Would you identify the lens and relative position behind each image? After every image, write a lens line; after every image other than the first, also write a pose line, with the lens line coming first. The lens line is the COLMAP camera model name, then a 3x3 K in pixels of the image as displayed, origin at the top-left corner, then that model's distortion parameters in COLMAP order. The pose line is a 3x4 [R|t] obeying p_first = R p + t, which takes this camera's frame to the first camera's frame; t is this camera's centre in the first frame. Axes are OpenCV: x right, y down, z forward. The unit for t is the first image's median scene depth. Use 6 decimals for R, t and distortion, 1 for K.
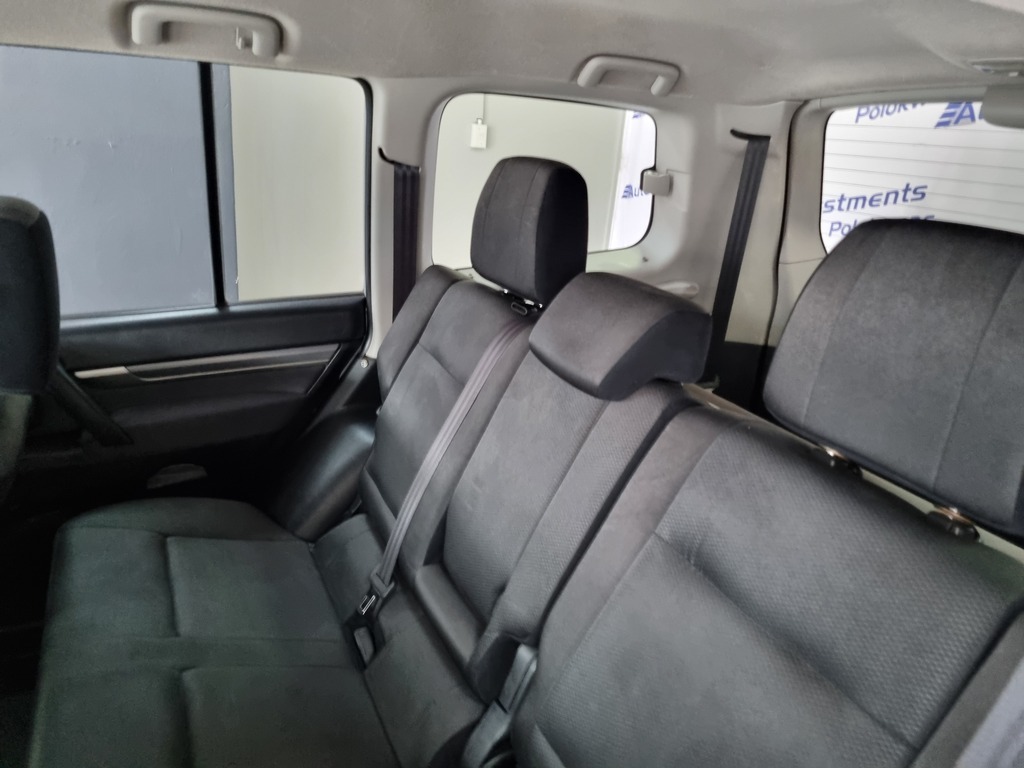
lens RADIAL K [[771.1, 0, 512.0], [0, 771.1, 384.0], [0, 0, 1]] dist [0.035479, -0.011094]
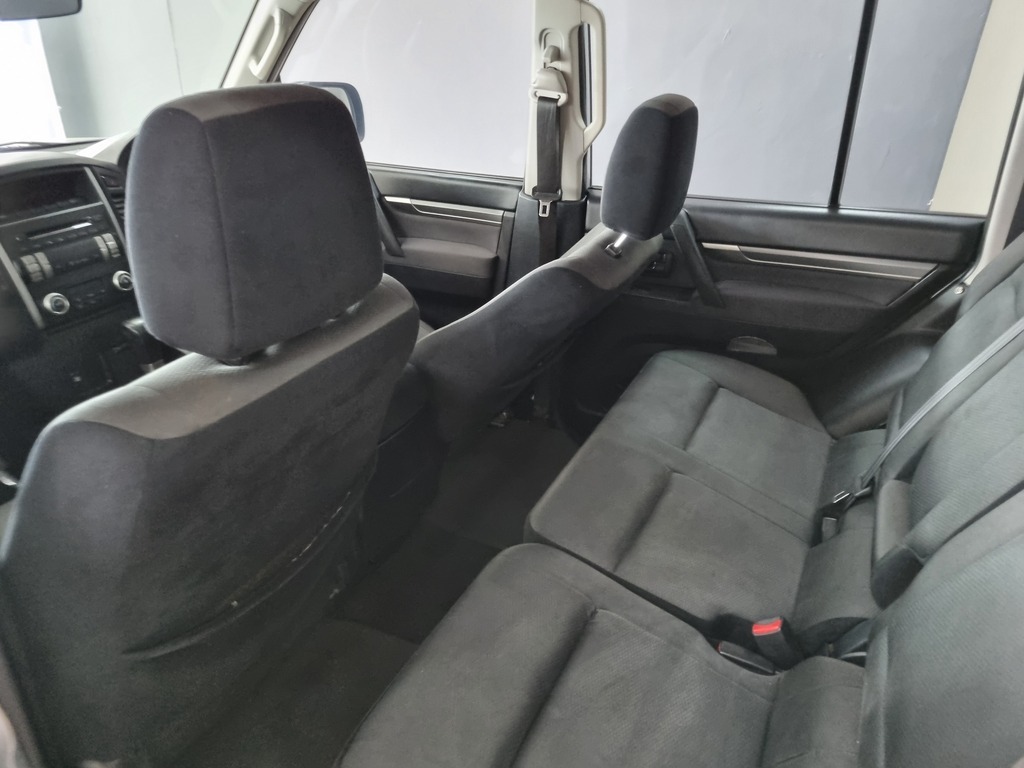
lens RADIAL K [[774.8, 0, 521.3], [0, 774.8, 406.7], [0, 0, 1]] dist [0.004189, 0.000406]
pose [[0.617418, 0.320465, -0.718399, 0.242809], [-0.232254, 0.946807, 0.222745, 0.025176], [0.751567, 0.029325, 0.659005, -0.044136]]
